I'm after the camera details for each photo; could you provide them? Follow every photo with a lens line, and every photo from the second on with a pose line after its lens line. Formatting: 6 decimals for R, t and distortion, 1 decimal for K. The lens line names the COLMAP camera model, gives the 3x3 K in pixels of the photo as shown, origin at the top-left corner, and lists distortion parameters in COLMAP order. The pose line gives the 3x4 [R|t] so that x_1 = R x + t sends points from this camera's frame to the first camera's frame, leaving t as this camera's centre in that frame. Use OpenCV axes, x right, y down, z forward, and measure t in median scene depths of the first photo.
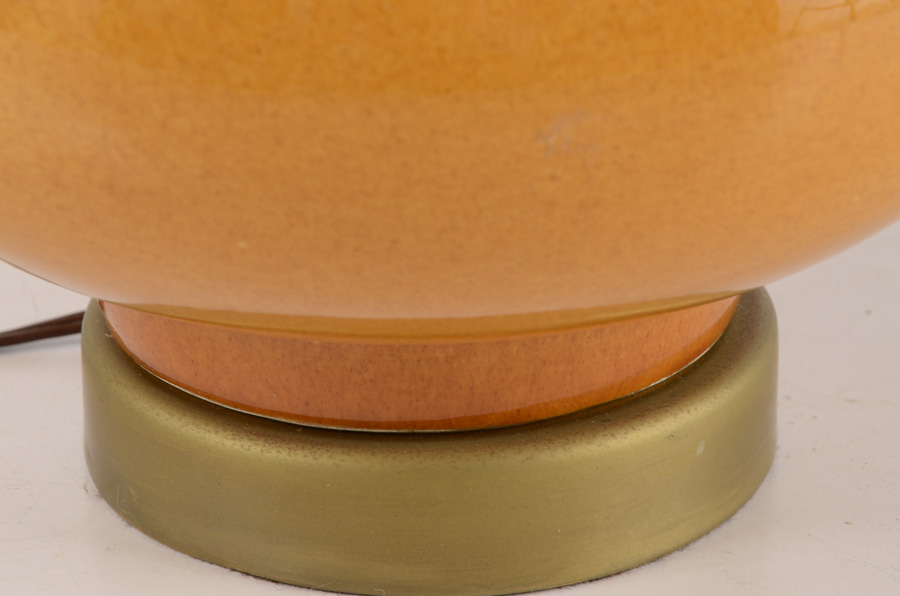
lens RADIAL K [[3592.1, 0, 450.0], [0, 3592.1, 298.0], [0, 0, 1]] dist [0.932119, 4.842557]
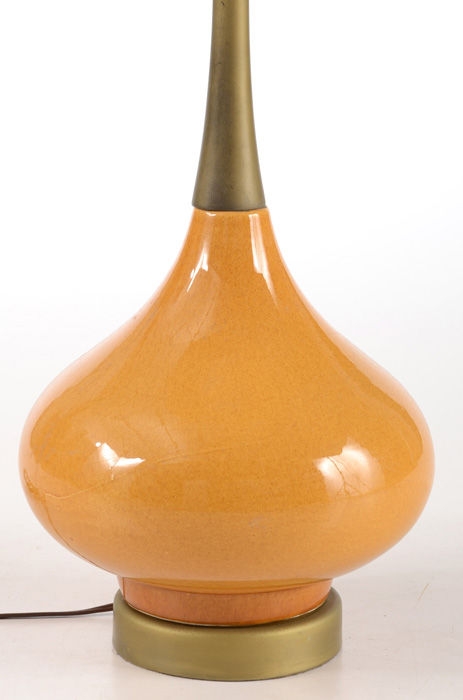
lens RADIAL K [[2793.8, 0, 231.5], [0, 2793.8, 350.0], [0, 0, 1]] dist [0.932119, 4.842557]
pose [[0.998656, 0.031763, -0.040964, 0.113255], [-0.038069, 0.985774, -0.163711, 0.238974], [0.035181, 0.165050, 0.985657, -1.760885]]
